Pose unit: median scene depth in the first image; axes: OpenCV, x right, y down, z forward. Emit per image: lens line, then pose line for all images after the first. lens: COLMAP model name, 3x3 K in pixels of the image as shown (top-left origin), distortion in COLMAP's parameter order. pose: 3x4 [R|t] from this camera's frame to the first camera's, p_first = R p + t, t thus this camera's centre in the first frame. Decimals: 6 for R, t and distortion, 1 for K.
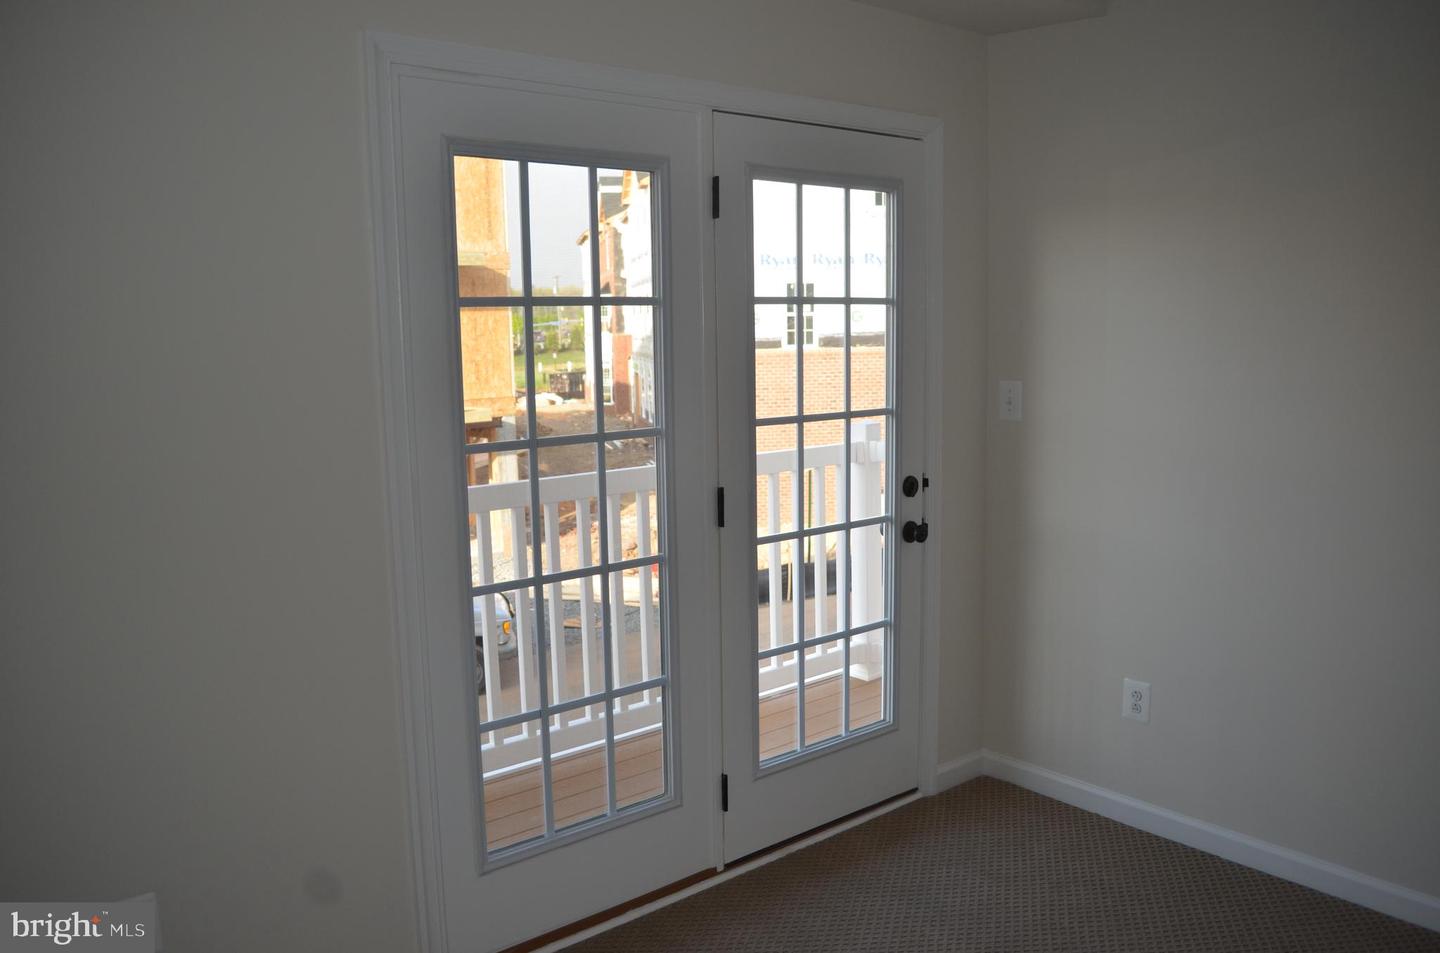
lens RADIAL K [[1135.1, 0, 720.0], [0, 1135.1, 476.5], [0, 0, 1]] dist [-0.002772, -0.001775]
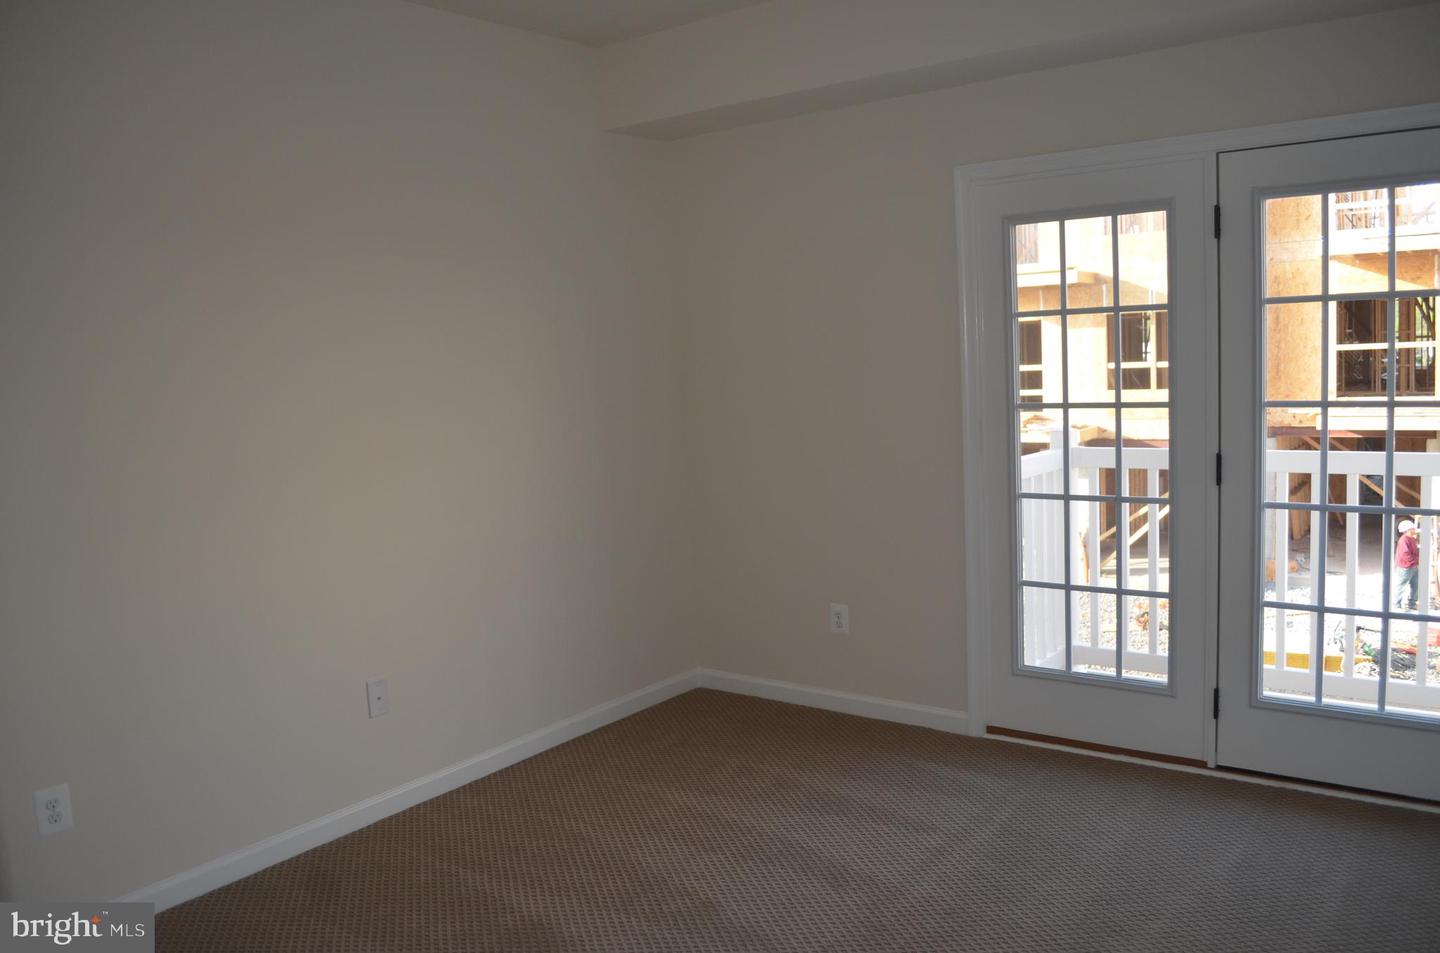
lens RADIAL K [[1135.1, 0, 720.0], [0, 1135.1, 476.5], [0, 0, 1]] dist [-0.002772, -0.001775]
pose [[0.252762, 0.112305, -0.960988, 0.732631], [-0.100321, 0.990929, 0.089417, -0.014673], [0.962313, 0.073806, 0.261736, 0.105605]]
